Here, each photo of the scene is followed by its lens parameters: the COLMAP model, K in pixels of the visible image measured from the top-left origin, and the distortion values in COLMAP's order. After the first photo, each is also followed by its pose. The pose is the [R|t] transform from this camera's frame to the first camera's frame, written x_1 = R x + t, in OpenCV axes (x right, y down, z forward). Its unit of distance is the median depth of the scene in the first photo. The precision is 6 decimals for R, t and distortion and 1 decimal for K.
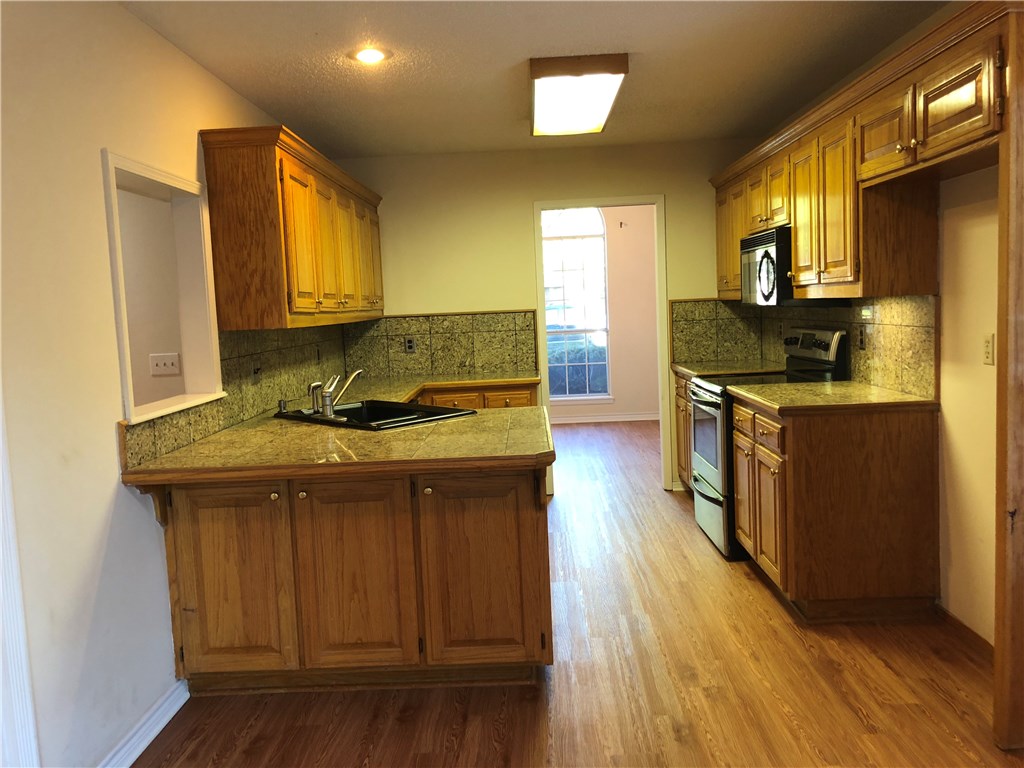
lens RADIAL K [[859.5, 0, 511.5], [0, 859.5, 392.9], [0, 0, 1]] dist [0.038601, -0.052513]
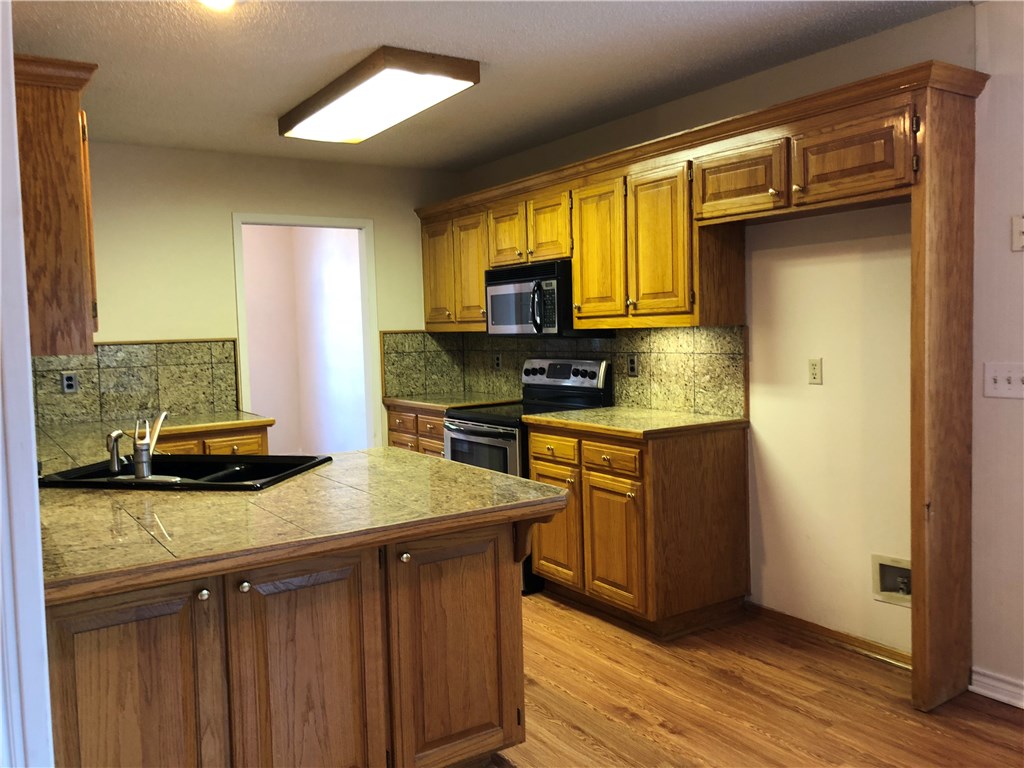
lens RADIAL K [[859.5, 0, 510.3], [0, 859.5, 388.7], [0, 0, 1]] dist [0.038601, -0.052513]
pose [[0.818088, -0.021419, 0.574693, -0.400988], [0.051591, 0.998010, -0.036245, -0.005307], [-0.572774, 0.059300, 0.817566, 0.251025]]
